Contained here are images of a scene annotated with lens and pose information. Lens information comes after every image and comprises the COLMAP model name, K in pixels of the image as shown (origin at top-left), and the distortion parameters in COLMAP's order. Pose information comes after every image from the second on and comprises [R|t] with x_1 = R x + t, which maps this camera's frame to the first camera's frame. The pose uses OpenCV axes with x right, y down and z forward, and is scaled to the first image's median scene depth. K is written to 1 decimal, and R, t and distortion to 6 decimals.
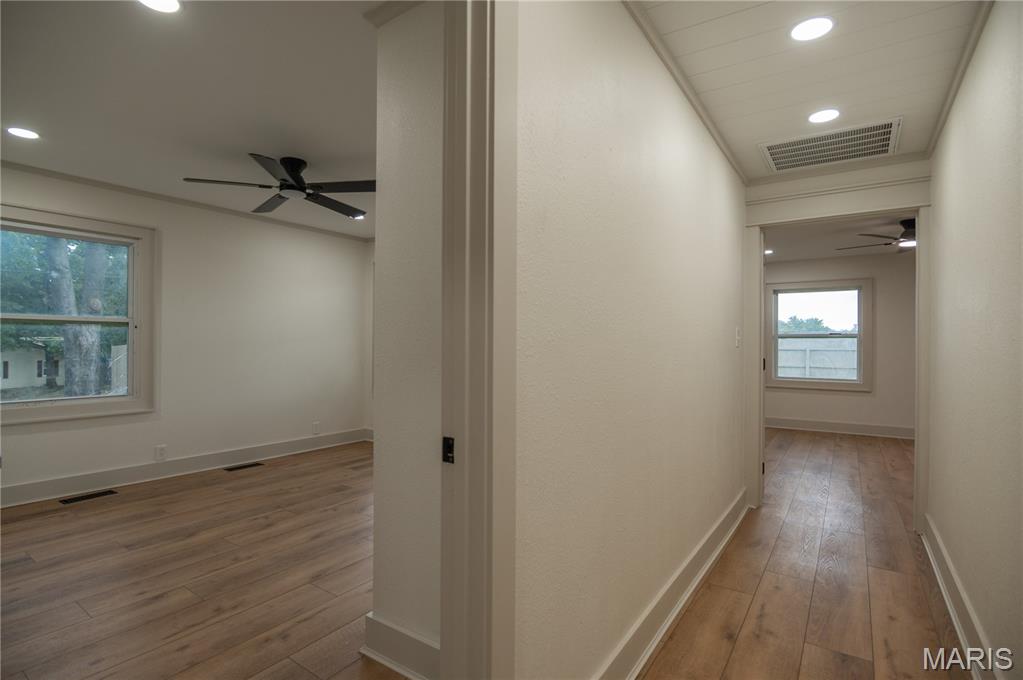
lens RADIAL K [[497.2, 0, 505.3], [0, 497.2, 343.7], [0, 0, 1]] dist [-0.026606, -0.000344]
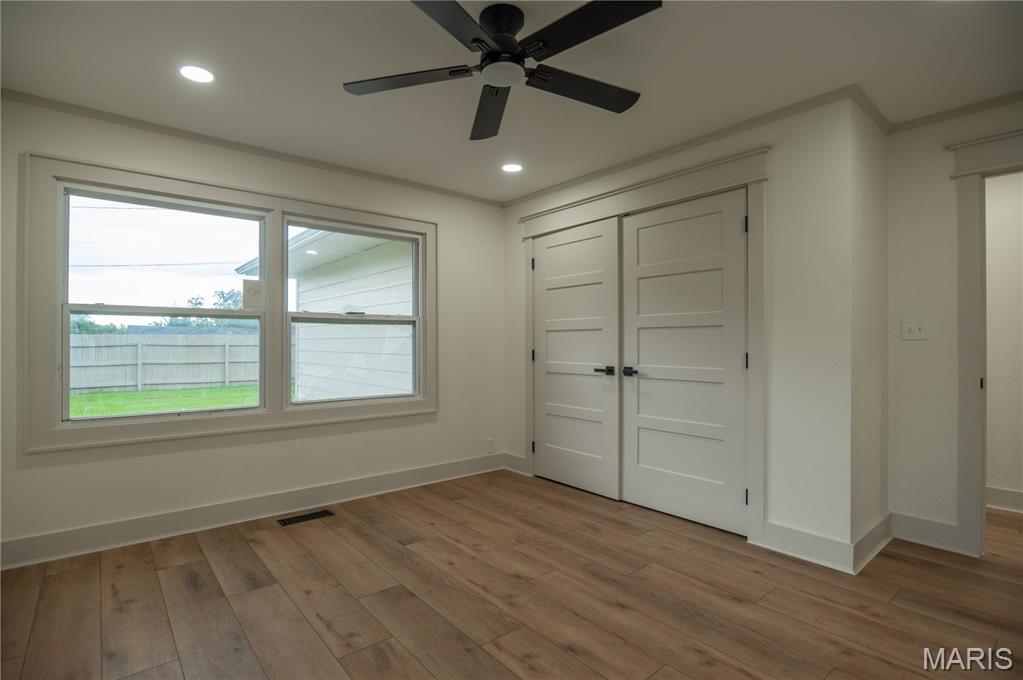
lens RADIAL K [[499.4, 0, 505.0], [0, 499.4, 341.5], [0, 0, 1]] dist [-0.022824, -0.000049]
pose [[0.268832, -0.005741, 0.963170, -0.924564], [0.001016, 0.999983, 0.005676, 0.000229], [-0.963186, -0.000548, 0.268834, 0.796220]]
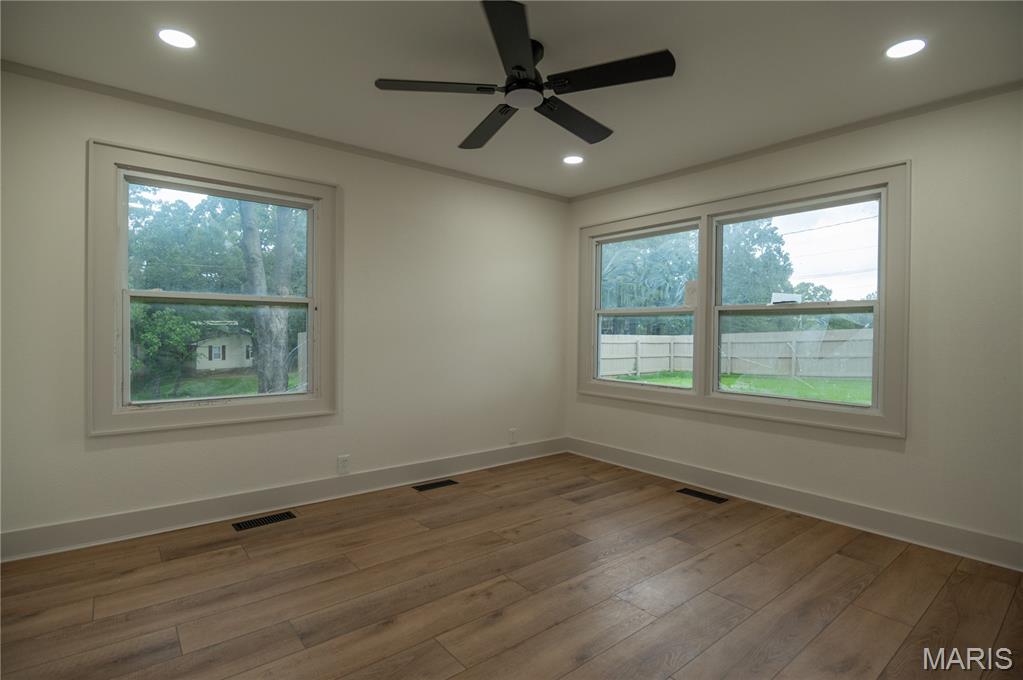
lens RADIAL K [[499.4, 0, 505.0], [0, 499.4, 341.5], [0, 0, 1]] dist [-0.022824, -0.000049]
pose [[0.958378, 0.008488, -0.285377, -0.251680], [-0.002962, 0.999800, 0.019792, 0.002930], [0.285487, -0.018123, 0.958211, 0.342690]]
